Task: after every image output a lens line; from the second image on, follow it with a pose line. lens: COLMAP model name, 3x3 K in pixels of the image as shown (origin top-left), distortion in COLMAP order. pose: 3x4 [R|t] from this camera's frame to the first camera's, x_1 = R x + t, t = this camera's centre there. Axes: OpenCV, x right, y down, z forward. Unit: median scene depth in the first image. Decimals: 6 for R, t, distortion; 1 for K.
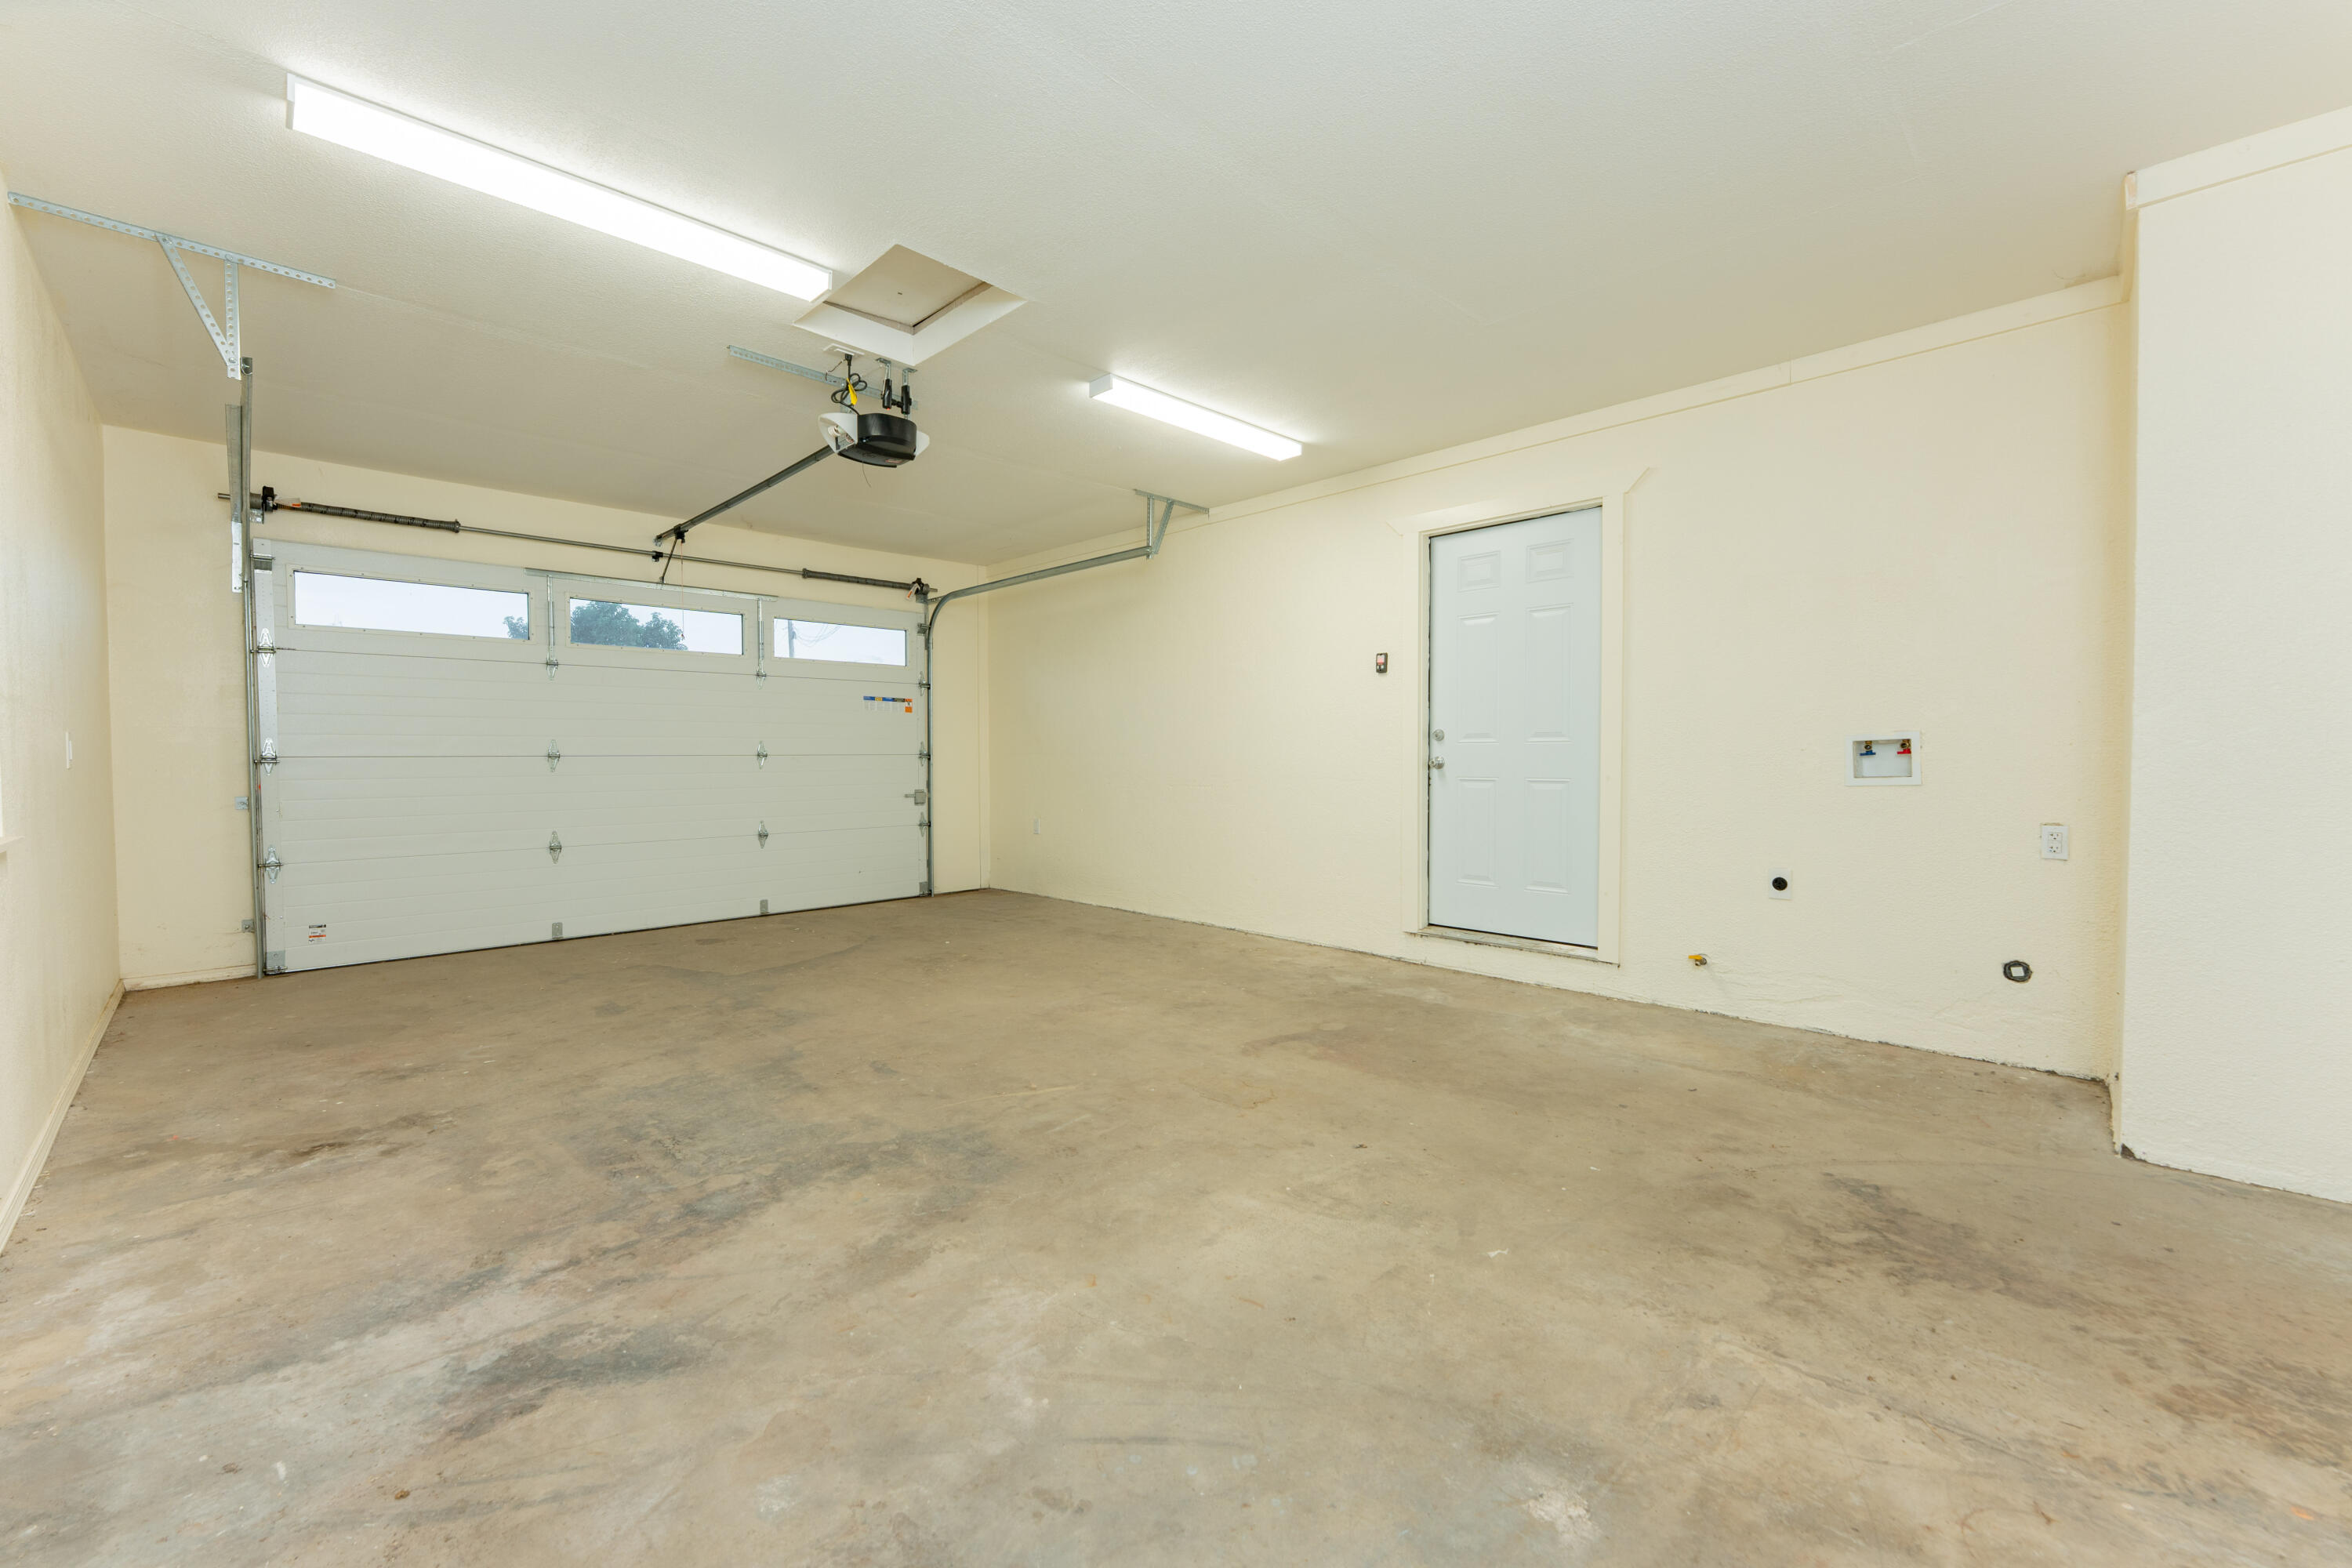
lens RADIAL K [[951.0, 0, 1160.7], [0, 951.0, 763.1], [0, 0, 1]] dist [-0.000092, -0.000389]
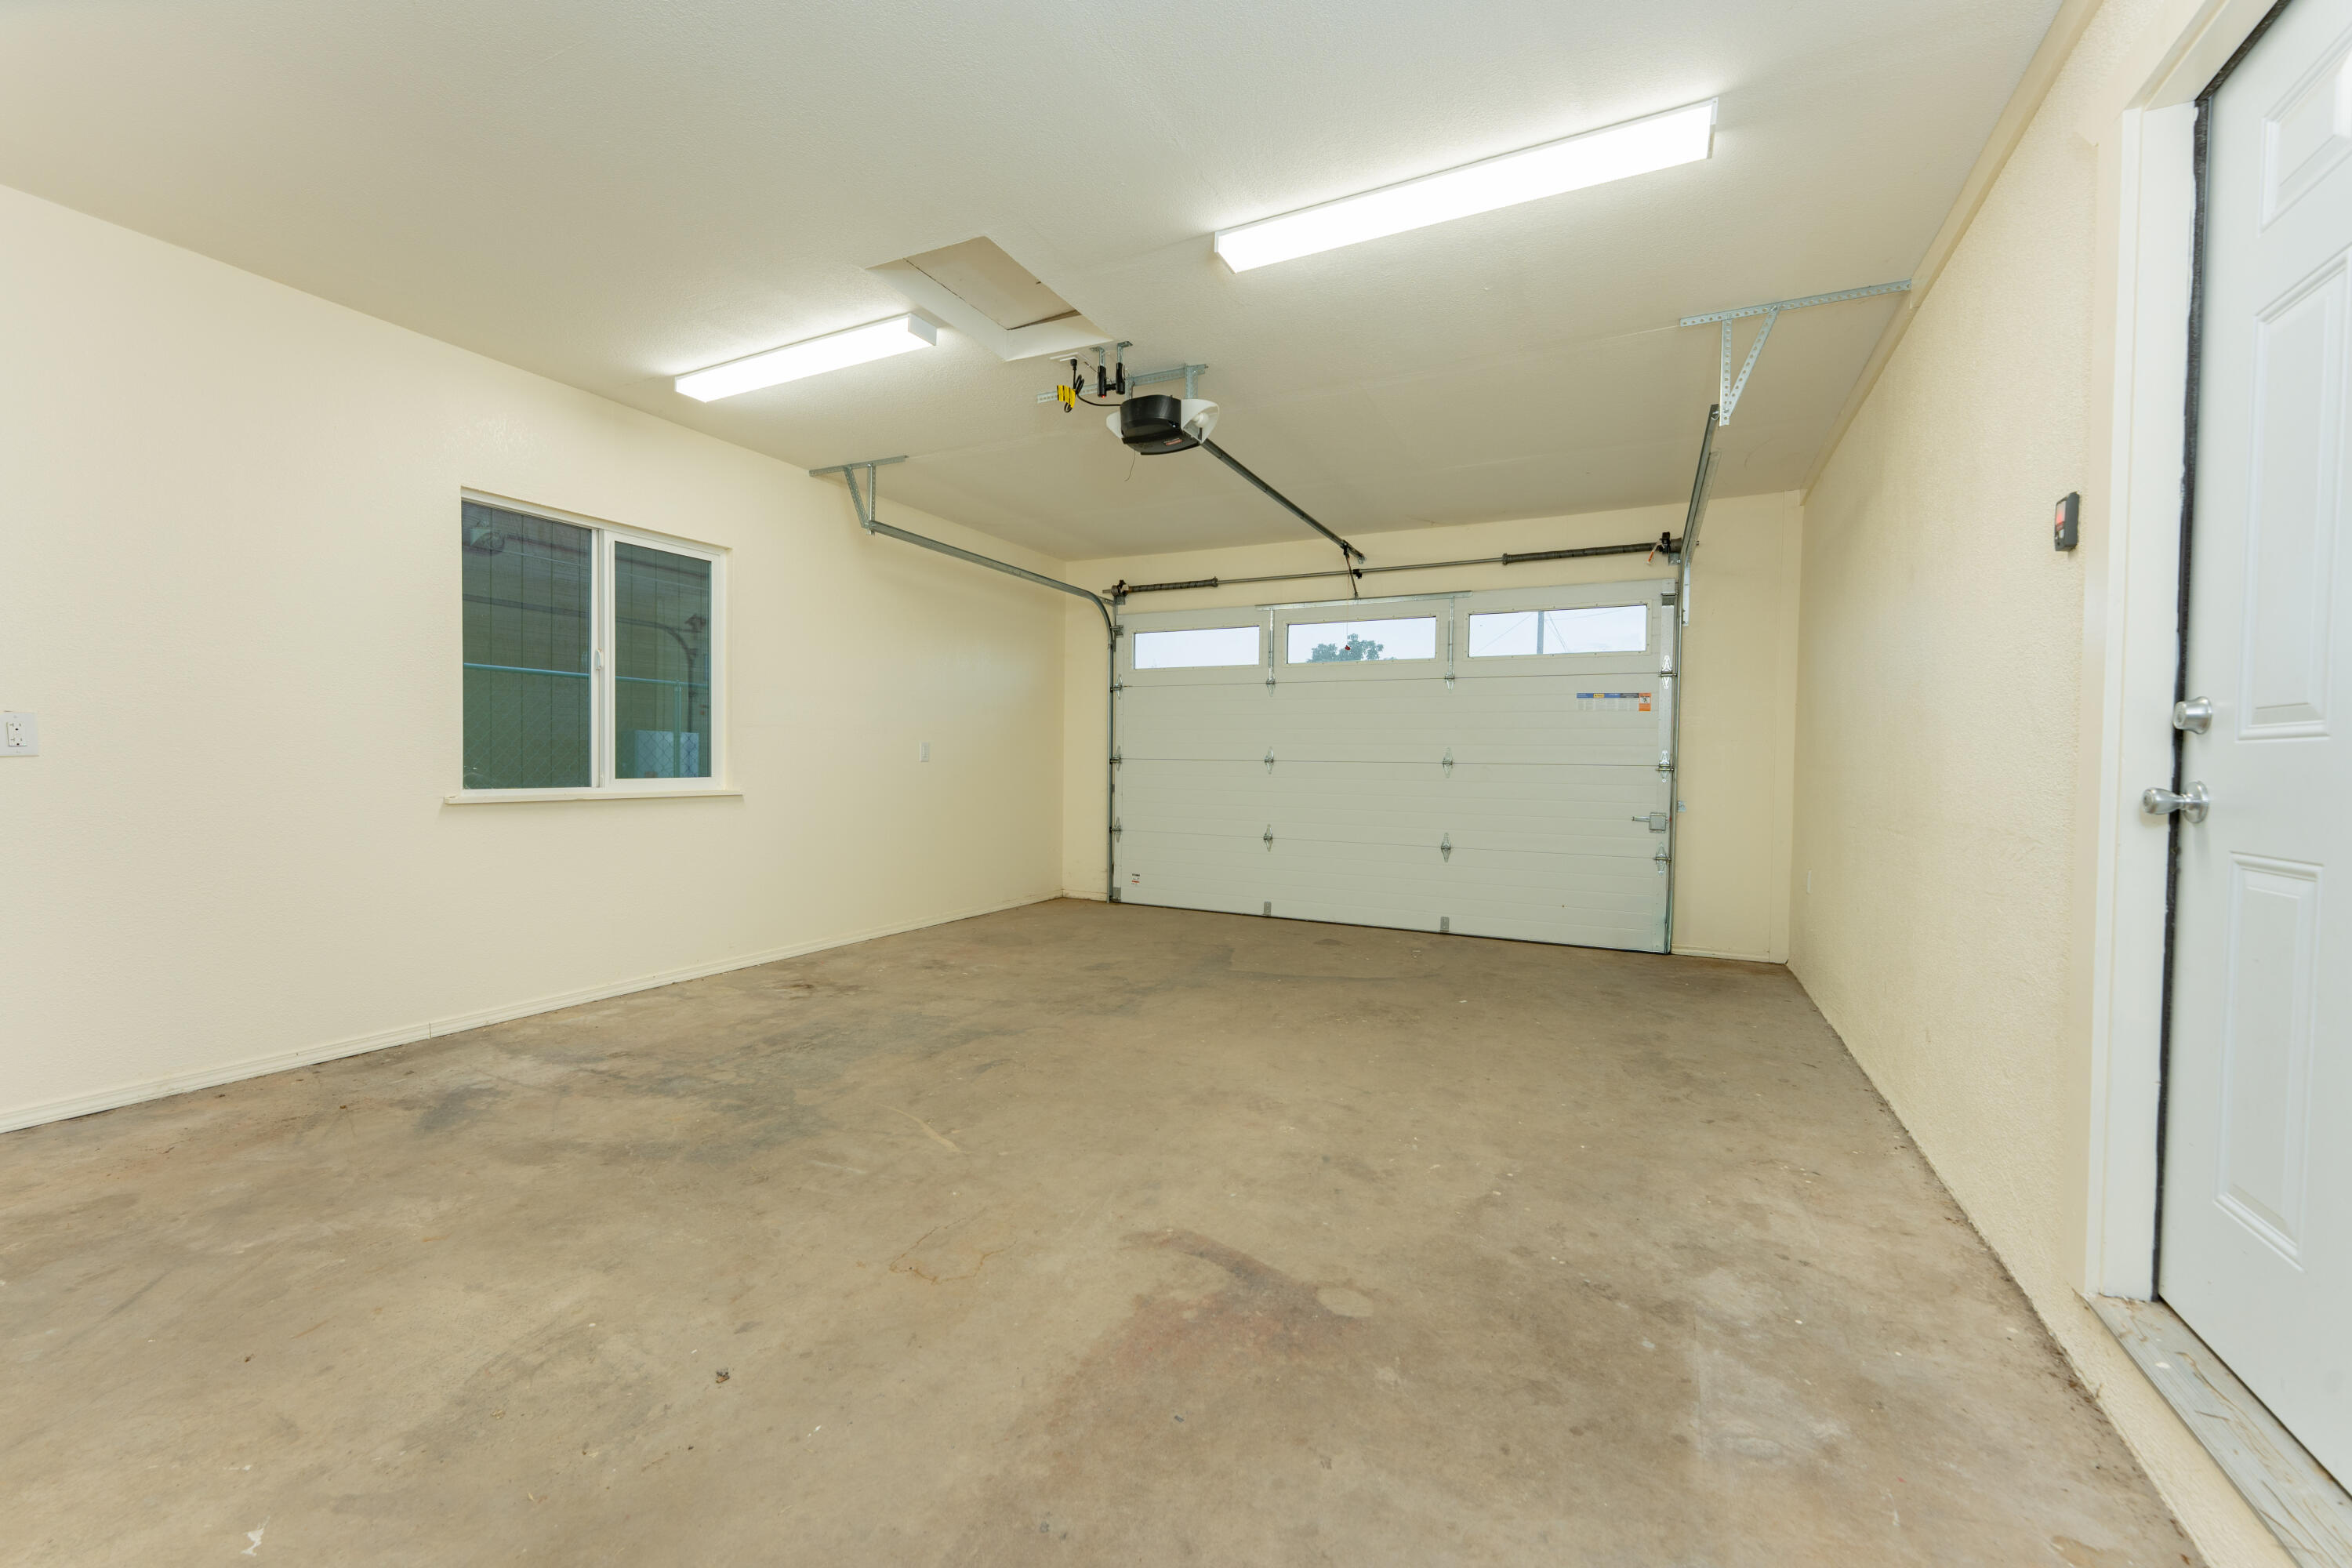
lens RADIAL K [[931.7, 0, 1177.1], [0, 931.7, 779.0], [0, 0, 1]] dist [0.000535, -0.000222]
pose [[0.320918, 0.028121, -0.946690, 0.827095], [-0.023976, 0.999480, 0.021561, -0.013990], [0.946804, 0.015778, 0.321425, 1.011403]]
